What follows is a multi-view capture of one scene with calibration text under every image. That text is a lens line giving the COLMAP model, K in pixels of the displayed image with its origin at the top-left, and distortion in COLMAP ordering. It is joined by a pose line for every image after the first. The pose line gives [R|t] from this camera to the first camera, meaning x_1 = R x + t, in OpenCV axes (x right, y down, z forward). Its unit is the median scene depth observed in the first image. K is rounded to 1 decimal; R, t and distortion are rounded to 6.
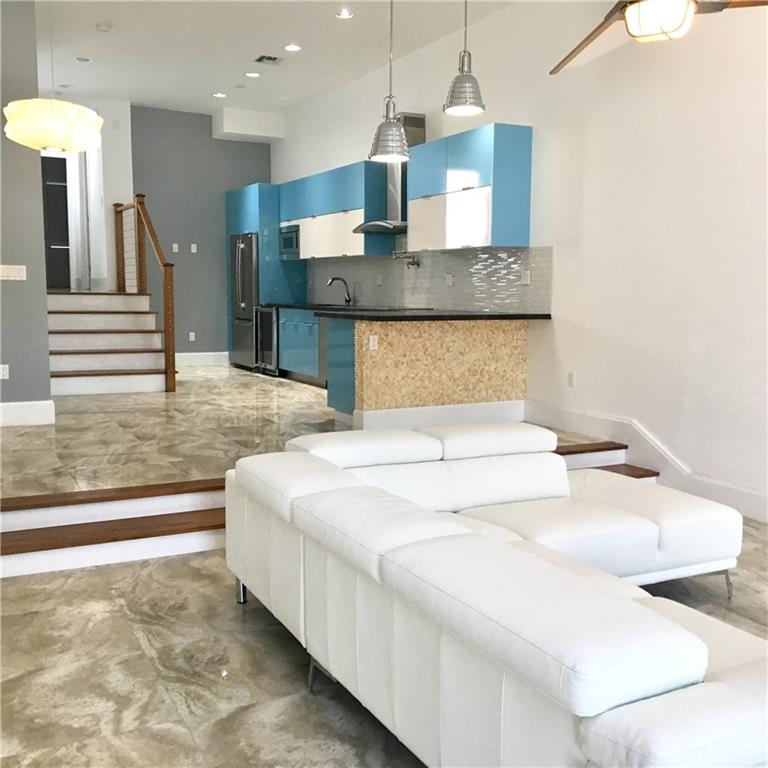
lens RADIAL K [[848.7, 0, 384.0], [0, 848.7, 384.0], [0, 0, 1]] dist [0.053621, -0.019108]
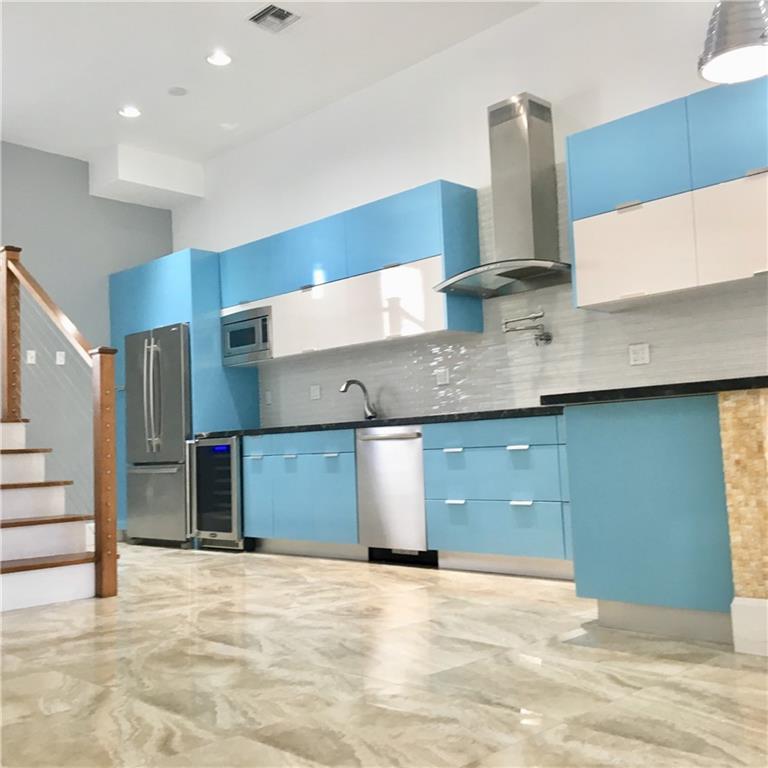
lens RADIAL K [[848.7, 0, 384.0], [0, 848.7, 384.0], [0, 0, 1]] dist [0.053621, -0.019108]
pose [[0.953343, -0.027754, 0.300610, -0.209864], [0.084363, 0.980586, -0.177015, -0.009665], [-0.289861, 0.194117, 0.937176, 0.386123]]
